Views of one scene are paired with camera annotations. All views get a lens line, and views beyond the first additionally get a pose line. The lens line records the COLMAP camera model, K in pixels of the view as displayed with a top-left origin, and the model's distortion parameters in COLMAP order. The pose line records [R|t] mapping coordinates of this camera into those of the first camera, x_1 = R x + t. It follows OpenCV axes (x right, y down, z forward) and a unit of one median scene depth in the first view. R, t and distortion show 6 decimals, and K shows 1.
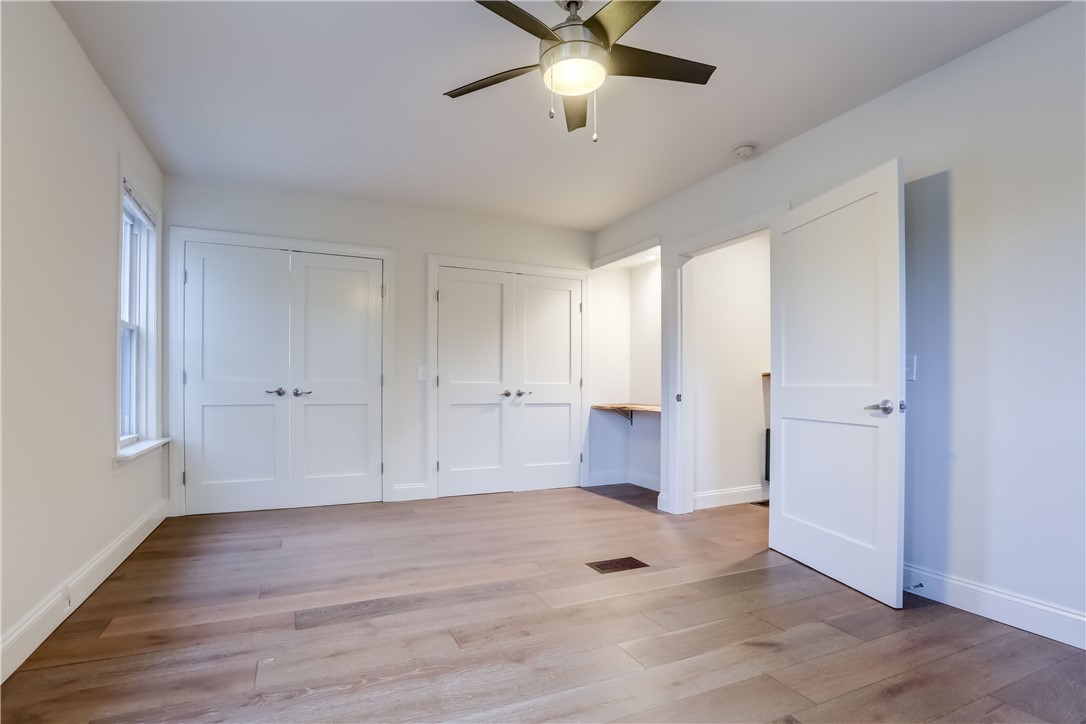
lens RADIAL K [[508.9, 0, 514.1], [0, 508.9, 392.7], [0, 0, 1]] dist [-0.042074, 0.013274]
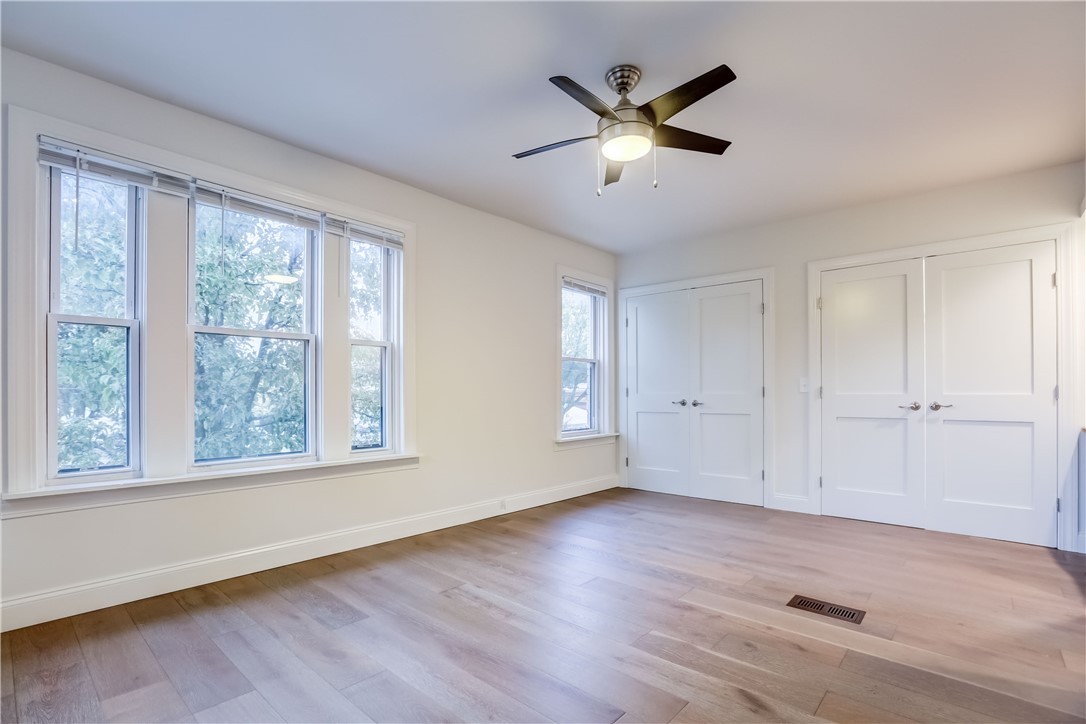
lens RADIAL K [[508.9, 0, 538.4], [0, 508.9, 395.2], [0, 0, 1]] dist [-0.042074, 0.013274]
pose [[0.414395, -0.005039, -0.910083, 0.542111], [-0.007074, 0.999937, -0.008757, -0.006553], [0.910070, 0.010067, 0.414333, 0.143189]]
